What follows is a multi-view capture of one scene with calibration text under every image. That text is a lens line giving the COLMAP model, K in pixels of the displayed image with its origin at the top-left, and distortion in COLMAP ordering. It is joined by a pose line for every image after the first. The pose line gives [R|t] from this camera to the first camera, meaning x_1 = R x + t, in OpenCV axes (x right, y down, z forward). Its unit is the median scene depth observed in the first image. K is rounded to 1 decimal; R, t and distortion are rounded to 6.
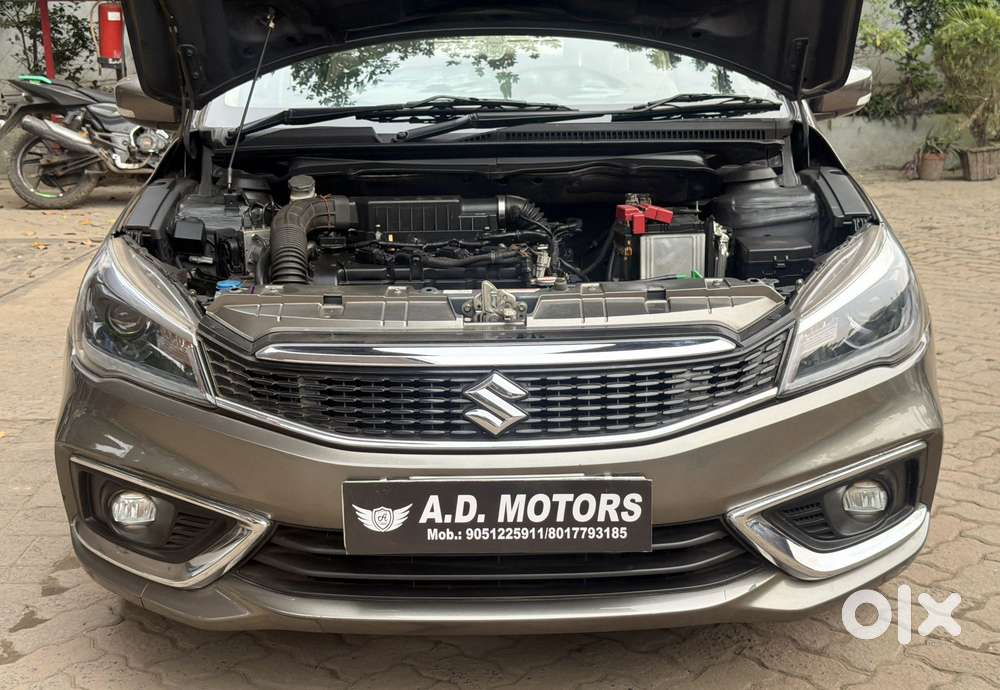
lens RADIAL K [[1329.5, 0, 500.9], [0, 1329.5, 408.7], [0, 0, 1]] dist [0.236859, 0.001899]
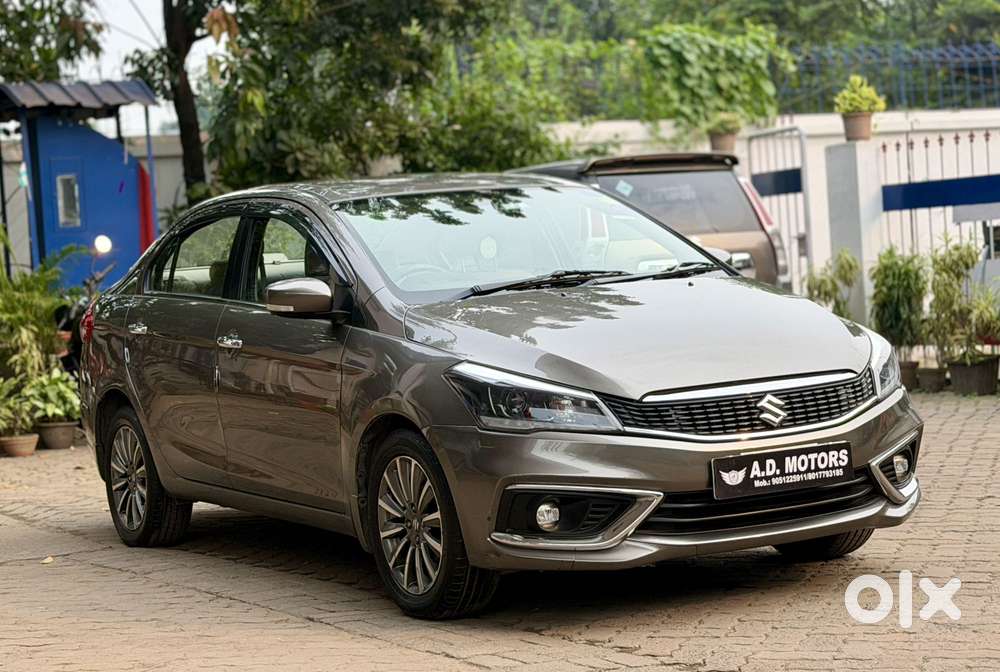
lens RADIAL K [[2092.8, 0, 500.0], [0, 2092.8, 336.0], [0, 0, 1]] dist [0.089891, 0.054887]
pose [[0.871280, -0.065602, 0.486382, -1.741516], [0.177483, 0.966071, -0.187632, 0.375571], [-0.457571, 0.249805, 0.853362, -1.338325]]
